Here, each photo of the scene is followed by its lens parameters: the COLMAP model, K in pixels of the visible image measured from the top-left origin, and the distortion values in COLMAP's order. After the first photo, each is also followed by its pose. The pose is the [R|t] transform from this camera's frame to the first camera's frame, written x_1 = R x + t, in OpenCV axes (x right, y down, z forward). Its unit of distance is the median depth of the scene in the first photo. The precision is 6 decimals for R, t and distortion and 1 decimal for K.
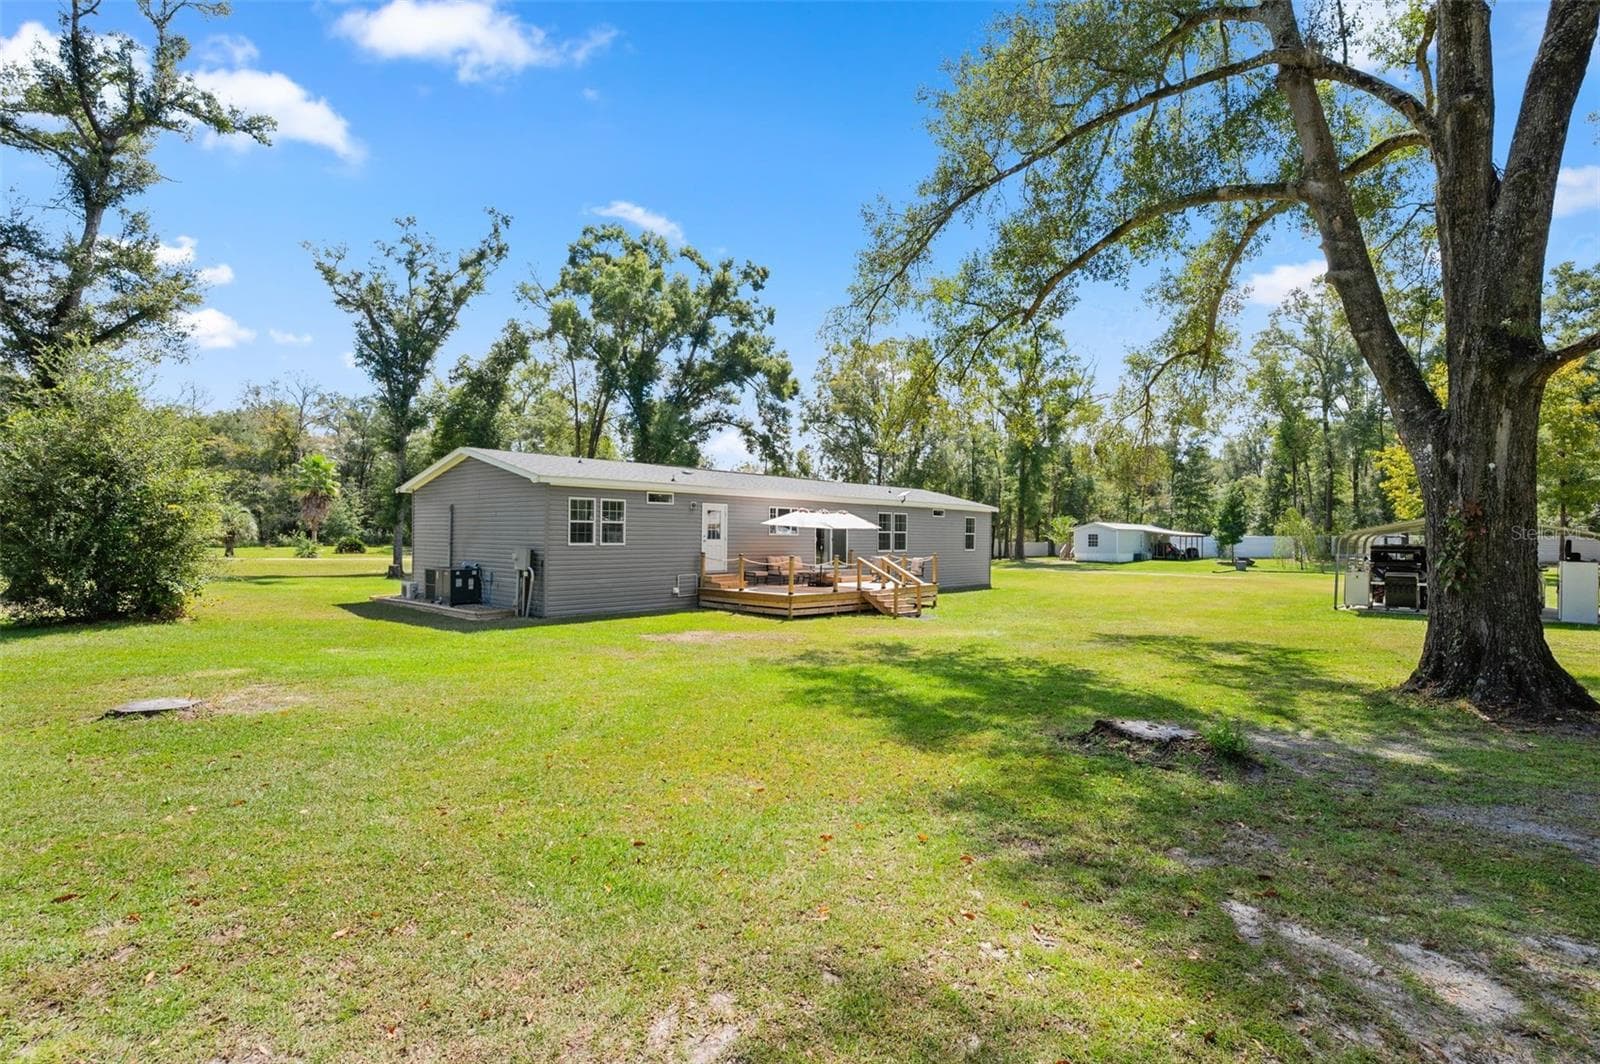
lens RADIAL K [[756.6, 0, 800.0], [0, 756.6, 532.0], [0, 0, 1]] dist [-0.000442, -0.000098]
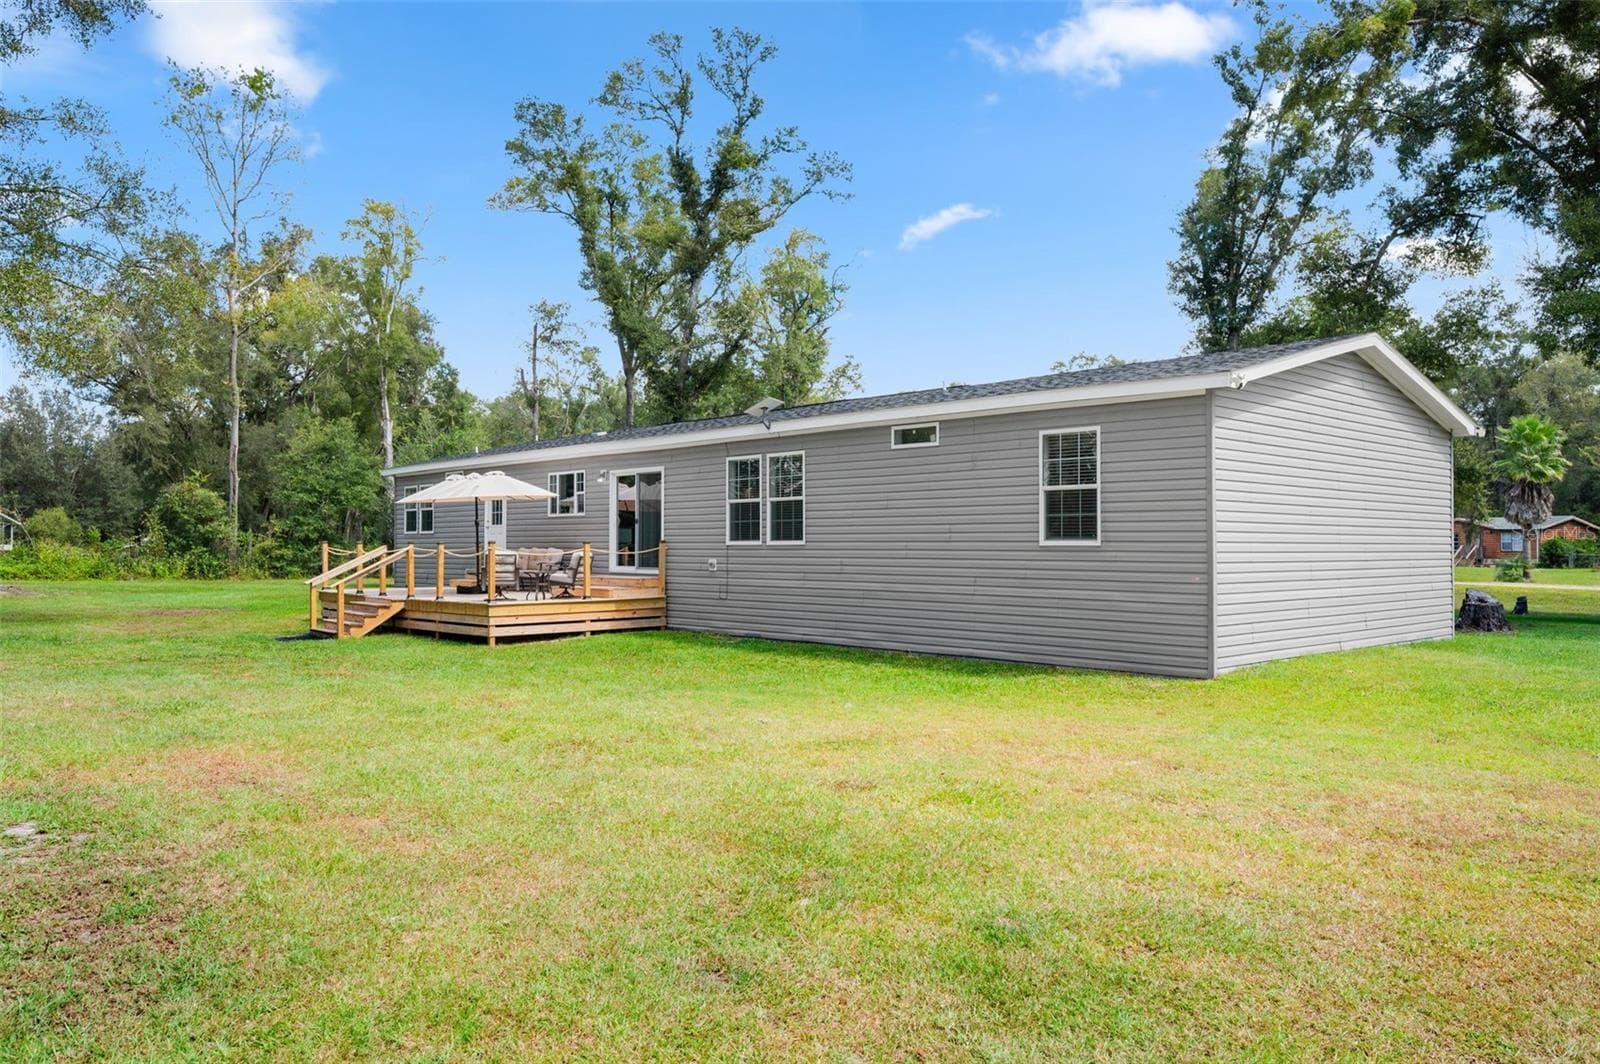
lens RADIAL K [[1147.9, 0, 800.0], [0, 1147.9, 532.0], [0, 0, 1]] dist [-0.002191, 0.000075]
pose [[-0.088694, -0.022001, -0.995816, 0.443462], [0.003417, 0.999743, -0.022392, 0.019250], [0.996053, -0.005389, -0.088596, 0.617939]]
